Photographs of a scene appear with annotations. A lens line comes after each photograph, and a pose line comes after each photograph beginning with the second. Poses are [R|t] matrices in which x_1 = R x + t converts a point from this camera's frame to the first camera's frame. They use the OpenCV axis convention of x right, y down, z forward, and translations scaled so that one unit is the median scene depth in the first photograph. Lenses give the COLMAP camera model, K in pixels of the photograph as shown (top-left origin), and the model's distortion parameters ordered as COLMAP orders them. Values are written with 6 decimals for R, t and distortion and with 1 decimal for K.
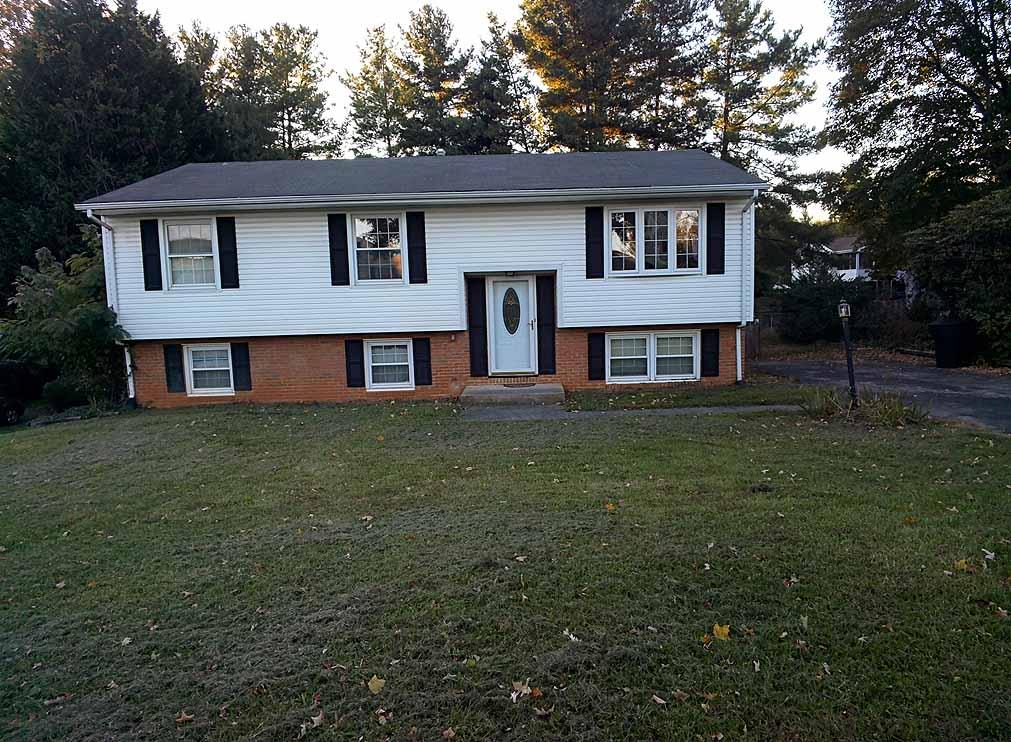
lens RADIAL K [[689.2, 0, 505.5], [0, 689.2, 371.0], [0, 0, 1]] dist [0.007271, -0.072370]
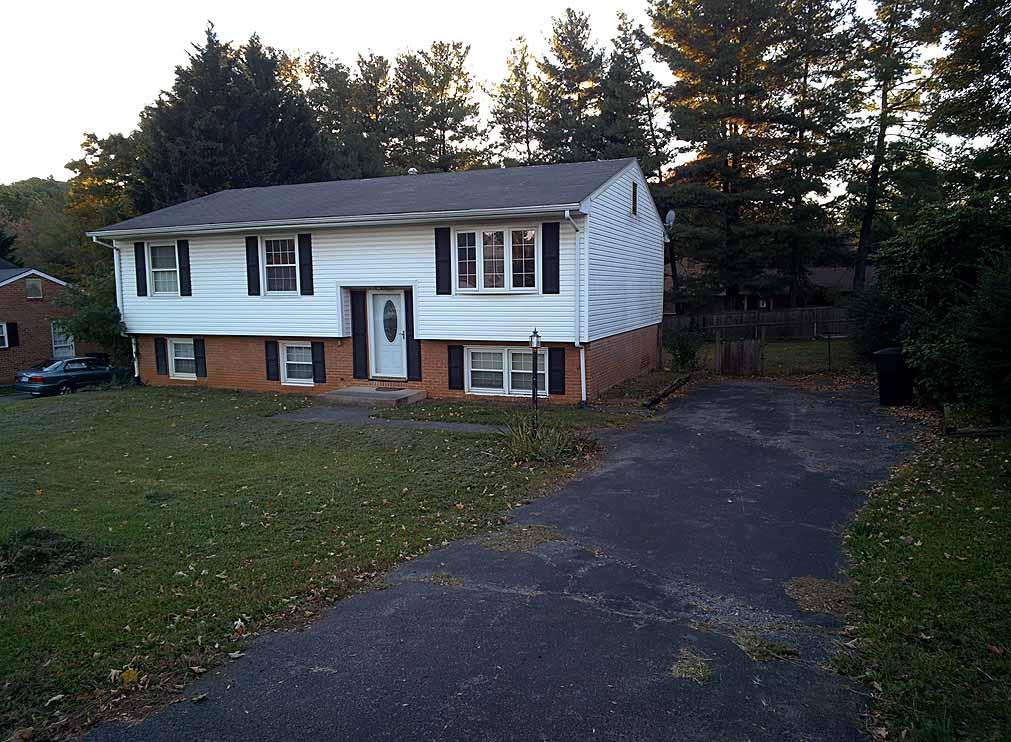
lens RADIAL K [[689.2, 0, 505.5], [0, 689.2, 371.0], [0, 0, 1]] dist [0.007271, -0.072370]
pose [[0.927074, 0.064489, -0.369290, 0.598415], [-0.058157, 0.997907, 0.028266, -0.050428], [0.370340, -0.004728, 0.928884, 0.040703]]
